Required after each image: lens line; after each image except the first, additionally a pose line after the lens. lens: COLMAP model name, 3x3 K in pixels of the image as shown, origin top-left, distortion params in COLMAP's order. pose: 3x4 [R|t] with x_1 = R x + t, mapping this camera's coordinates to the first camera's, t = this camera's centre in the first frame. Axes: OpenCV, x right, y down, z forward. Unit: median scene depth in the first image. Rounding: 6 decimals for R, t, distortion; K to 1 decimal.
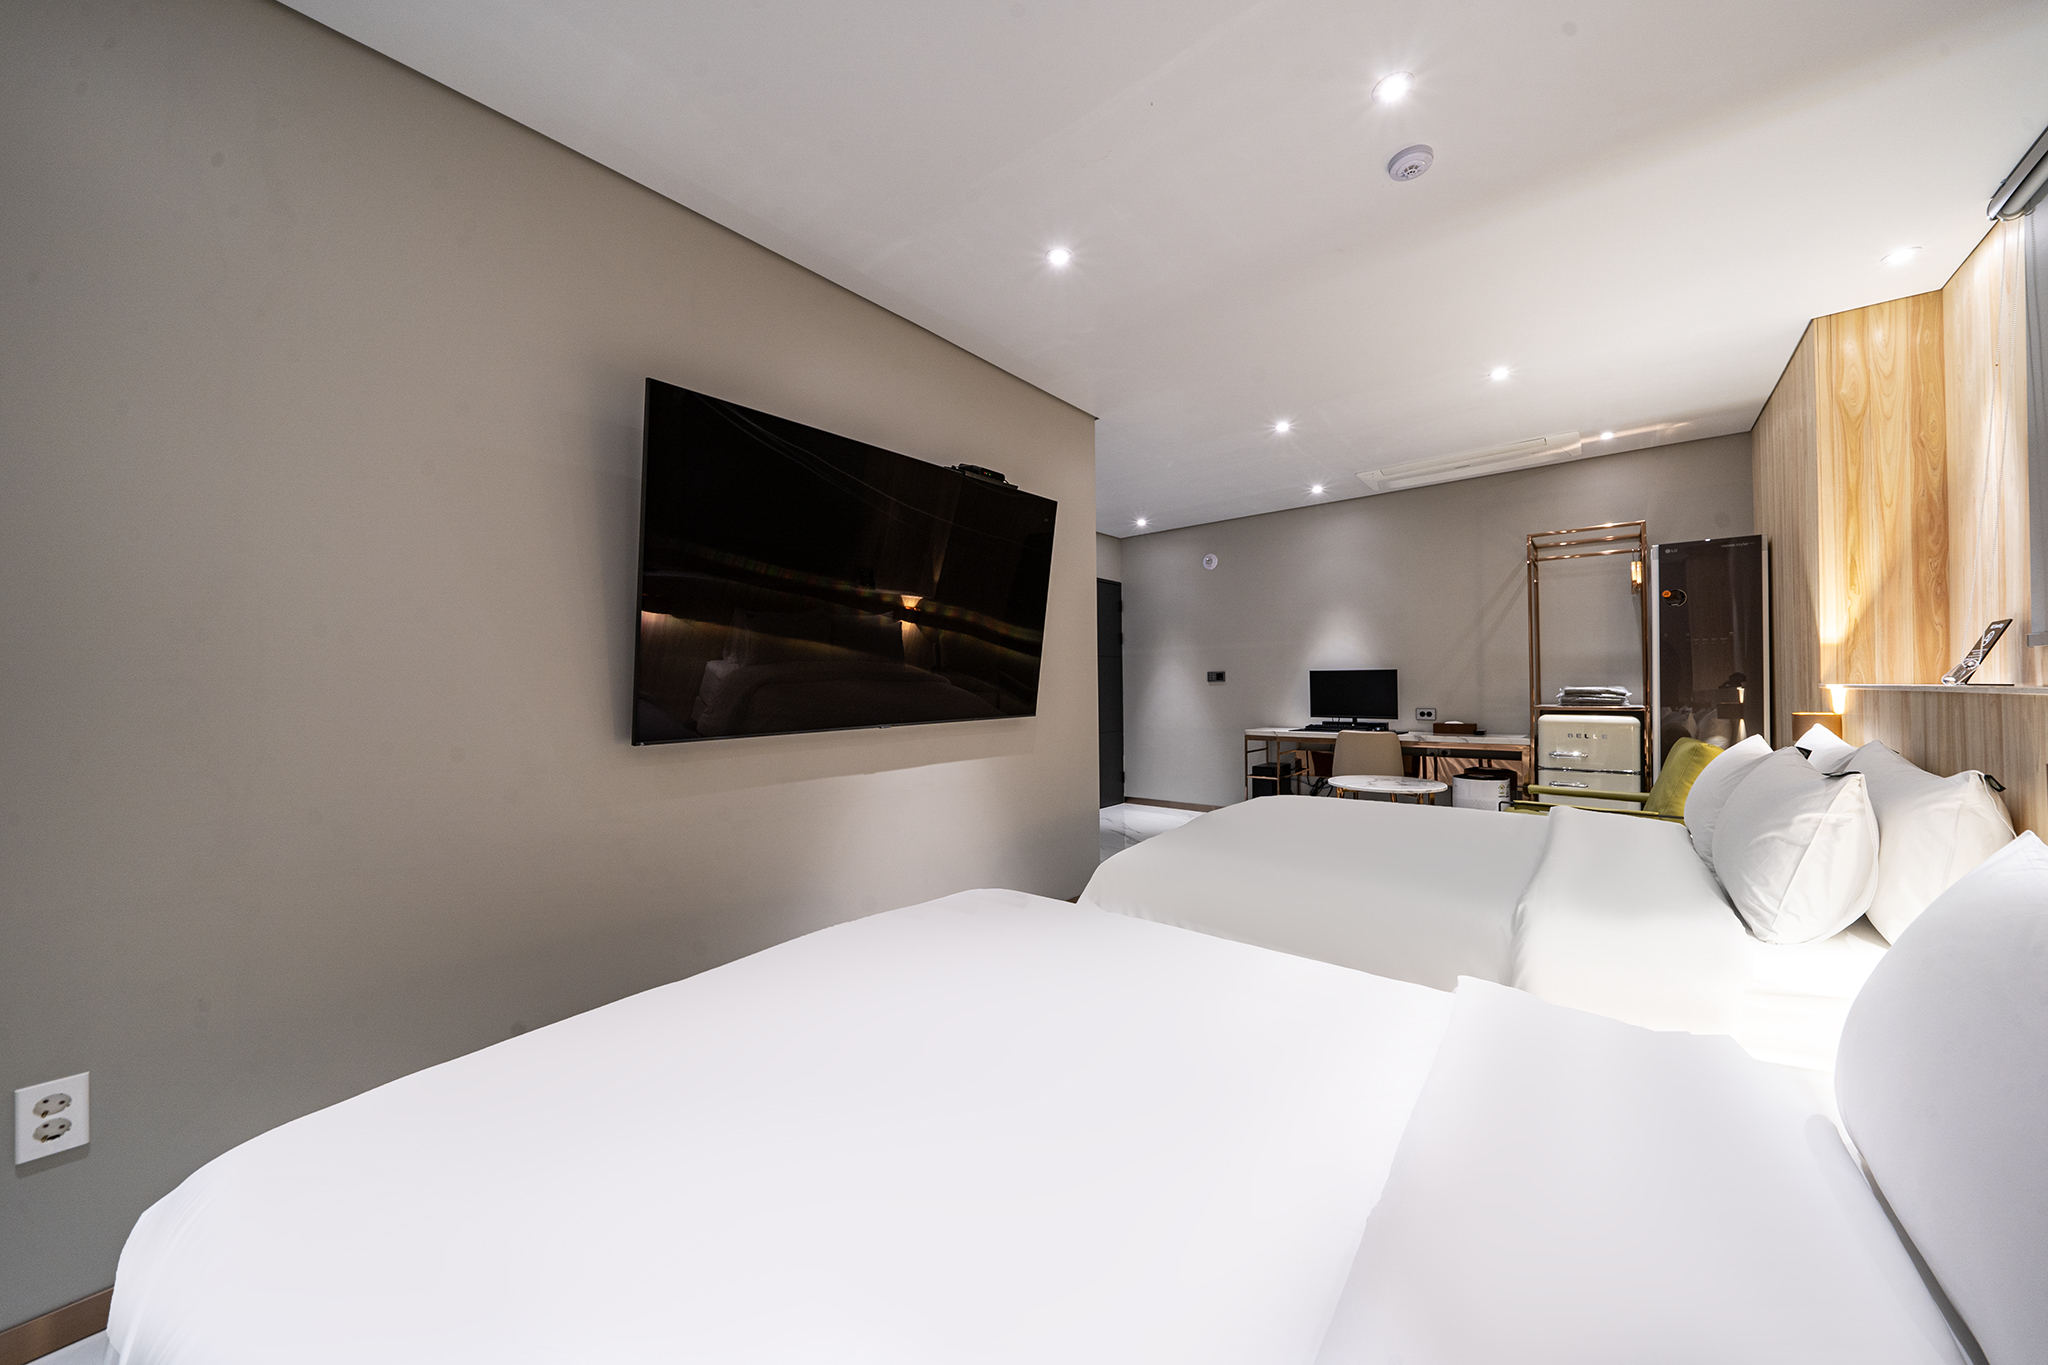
lens RADIAL K [[687.3, 0, 1024.0], [0, 687.3, 682.5], [0, 0, 1]] dist [-0.000380, -0.000037]
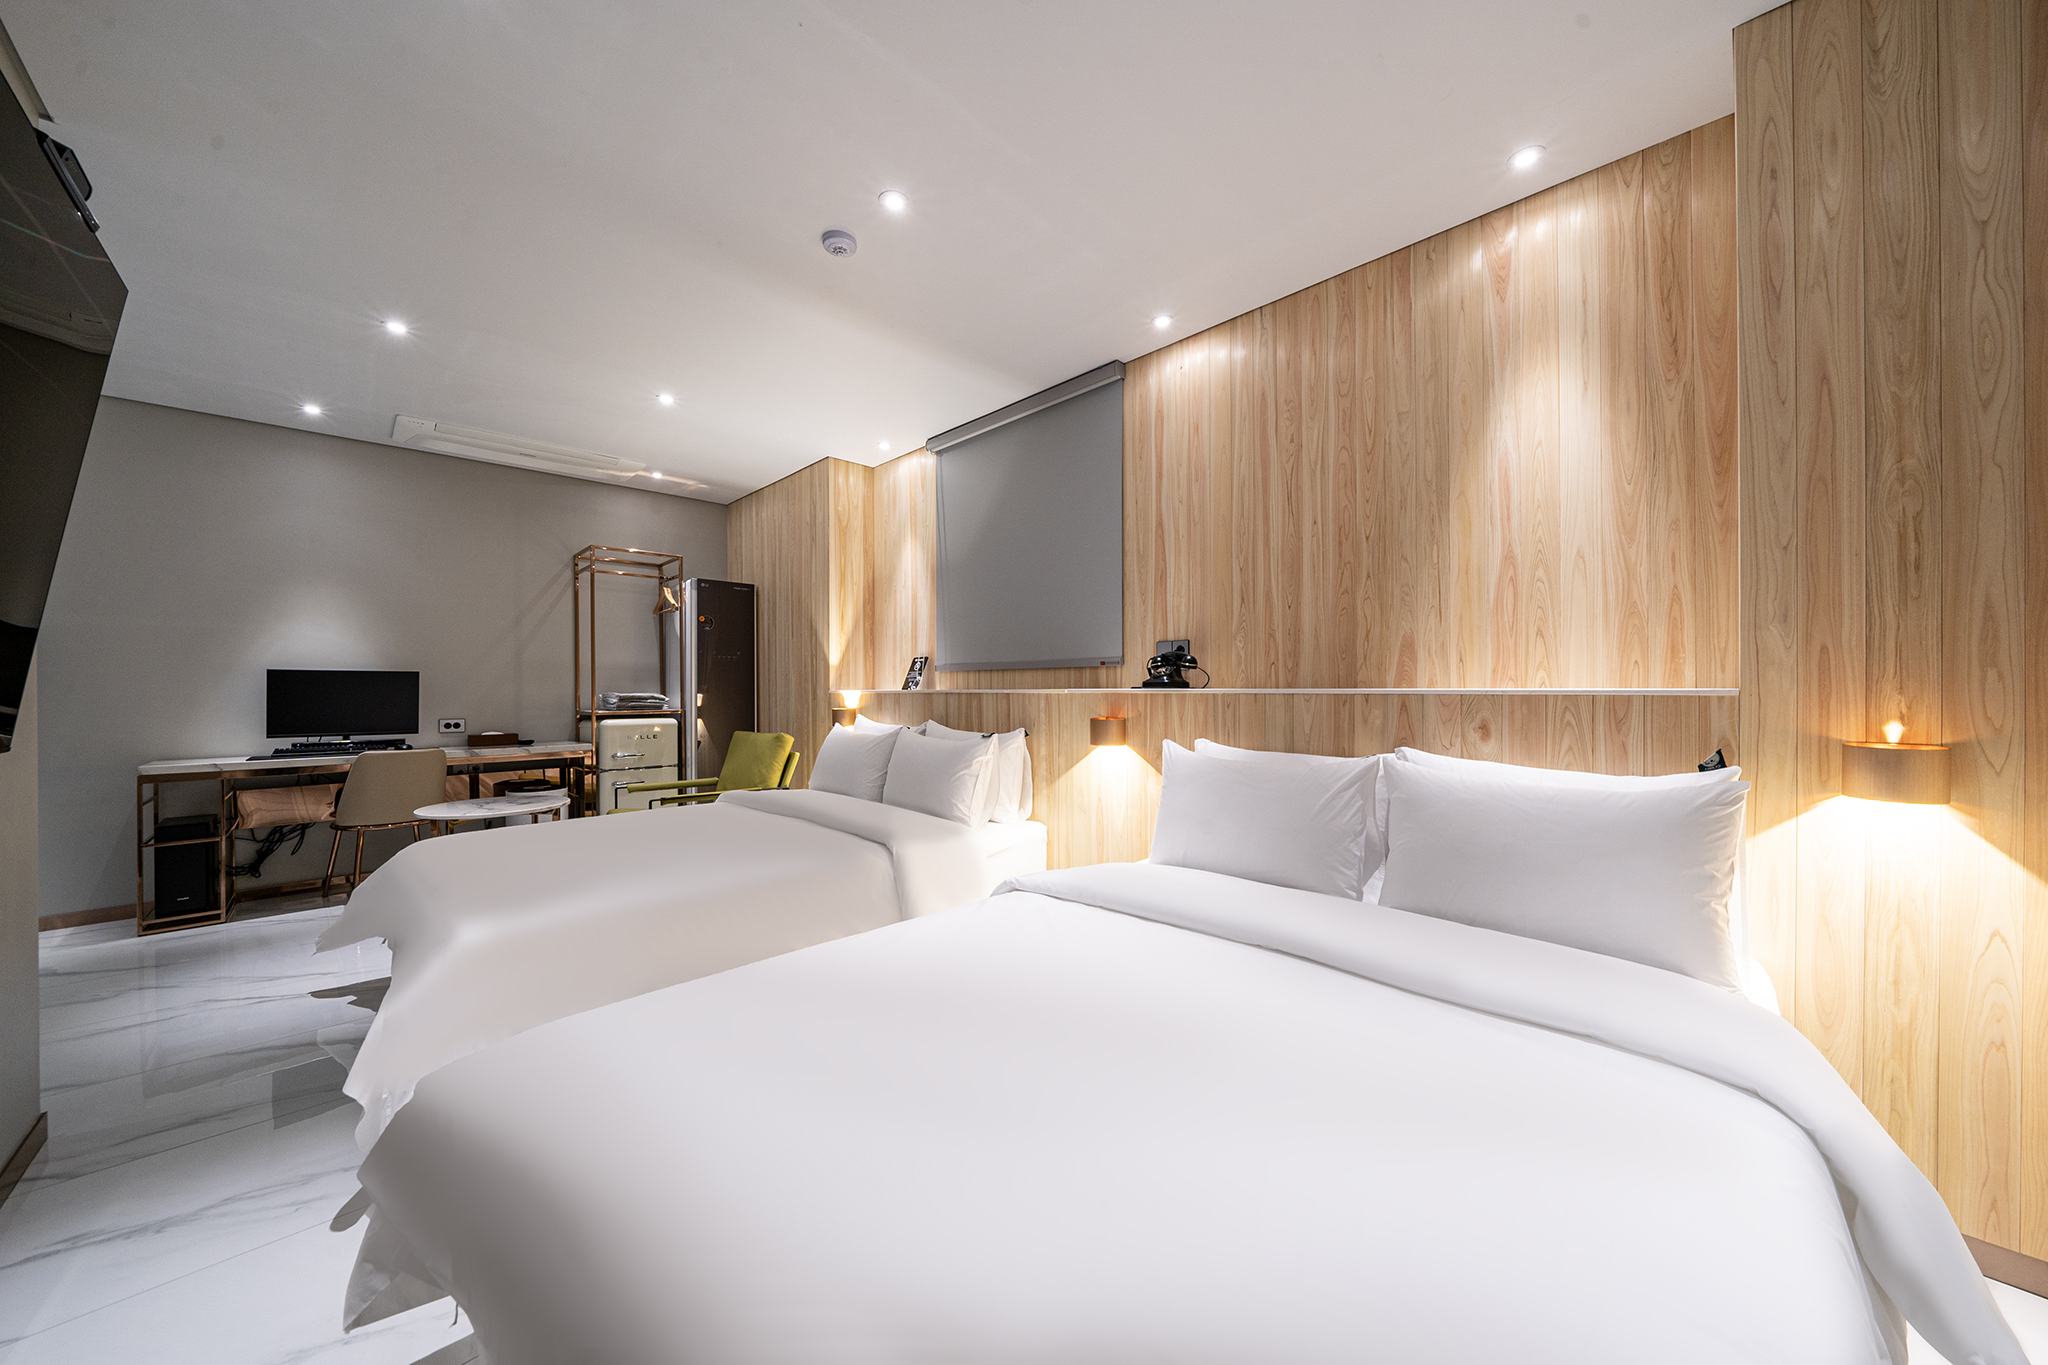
lens RADIAL K [[724.1, 0, 1031.8], [0, 724.1, 695.1], [0, 0, 1]] dist [-0.000222, -0.000004]
pose [[0.094480, 0.001909, 0.995525, -0.298298], [-0.003196, 0.999994, -0.001615, 0.009367], [-0.995522, -0.003029, 0.094486, 0.257437]]
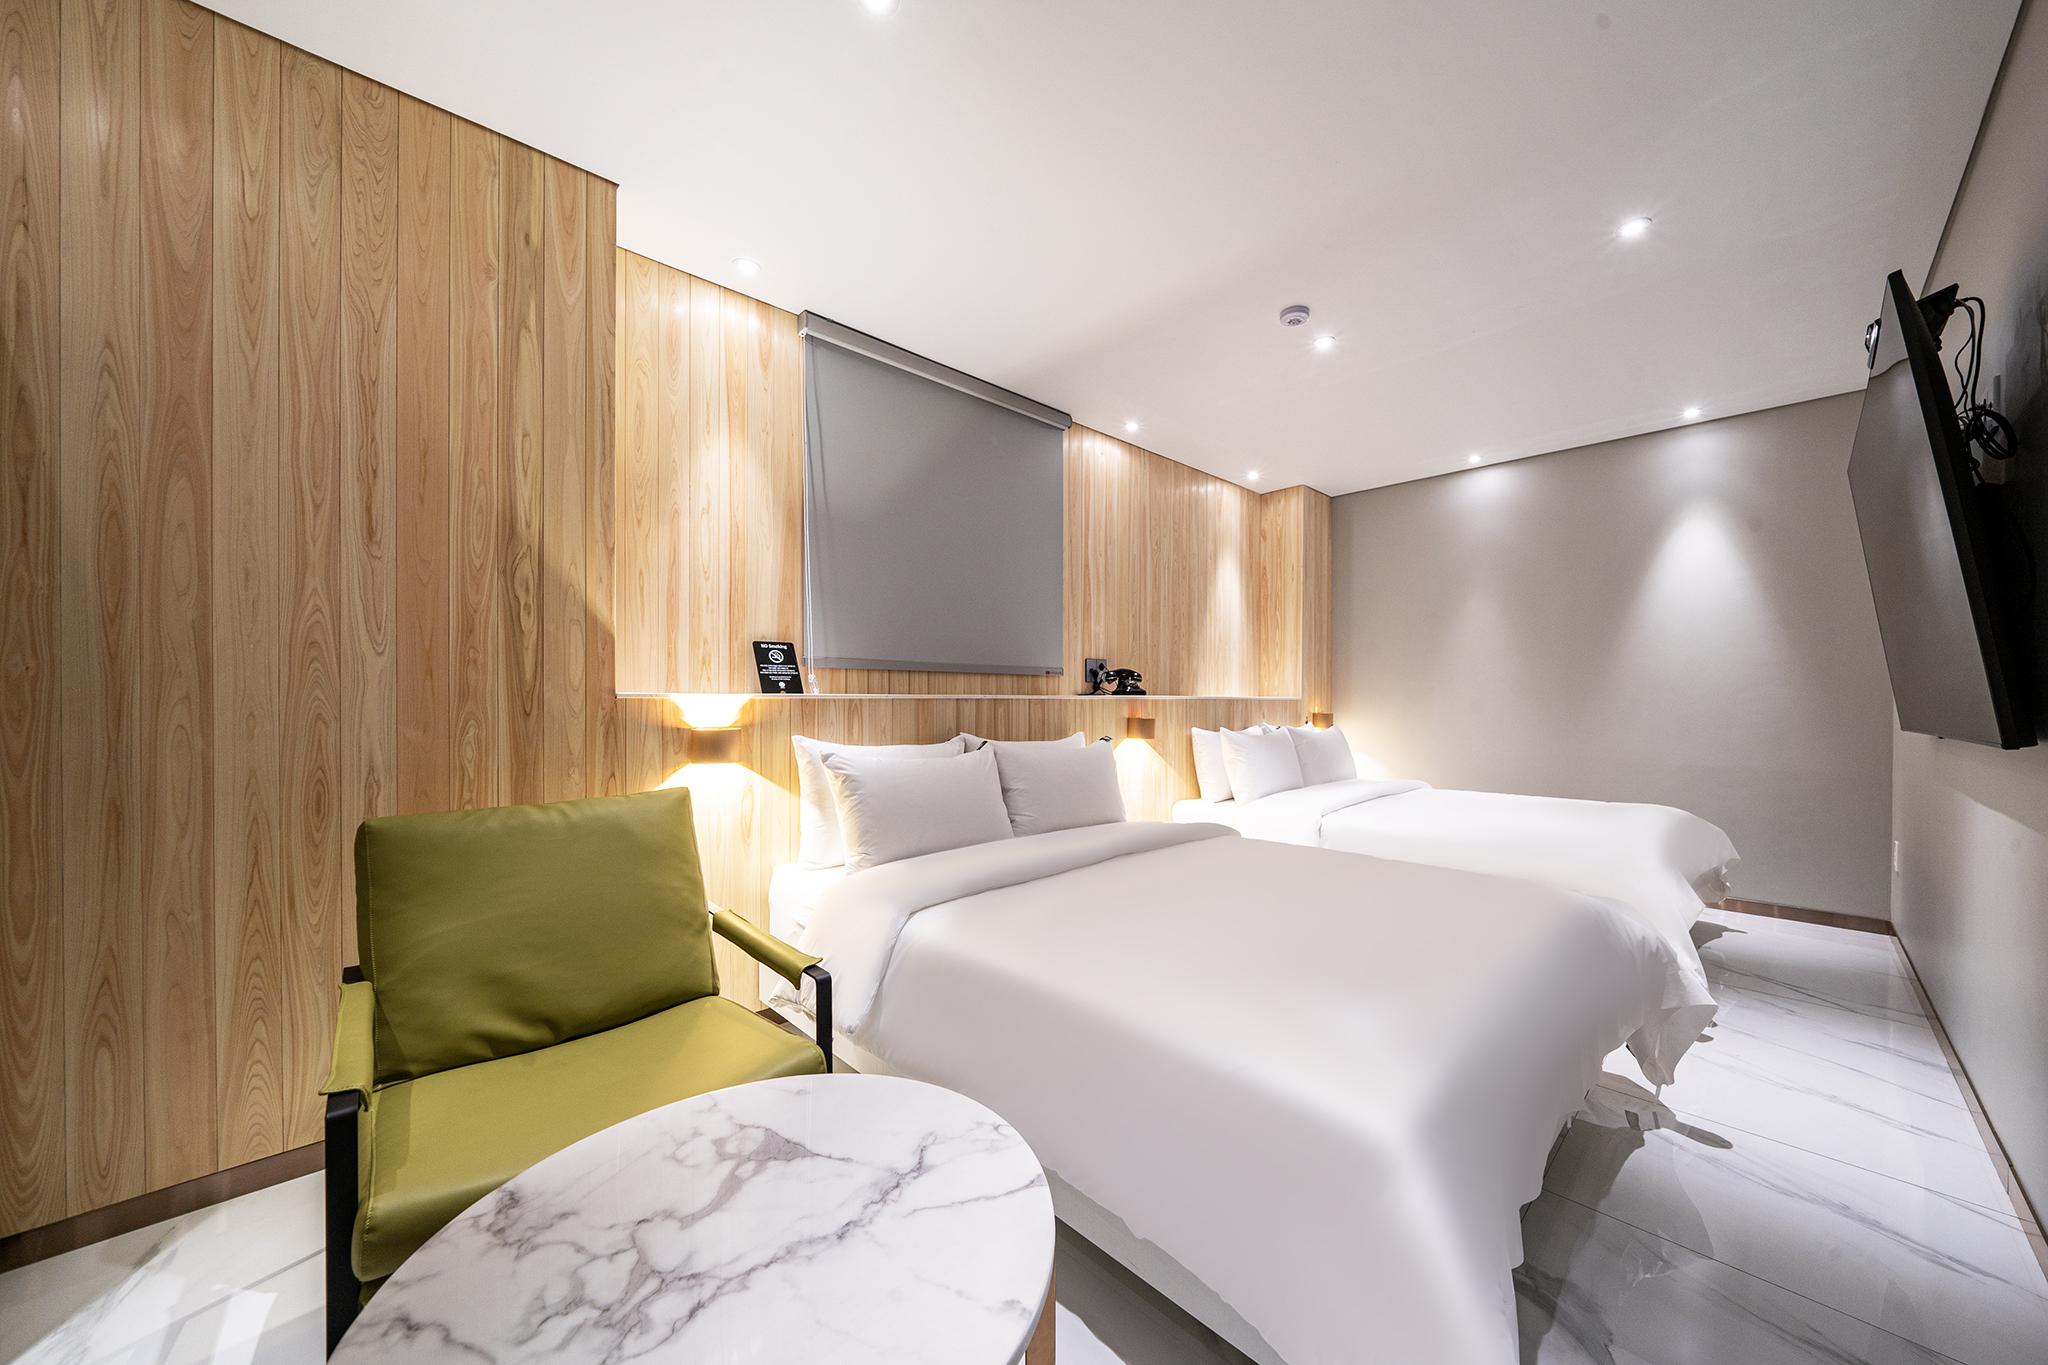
lens RADIAL K [[724.1, 0, 1031.8], [0, 724.1, 695.1], [0, 0, 1]] dist [-0.000222, -0.000004]
pose [[-0.993725, 0.001660, 0.111839, 0.426559], [0.000950, 0.999979, -0.006401, 0.005929], [-0.111847, -0.006255, -0.993706, 1.145902]]
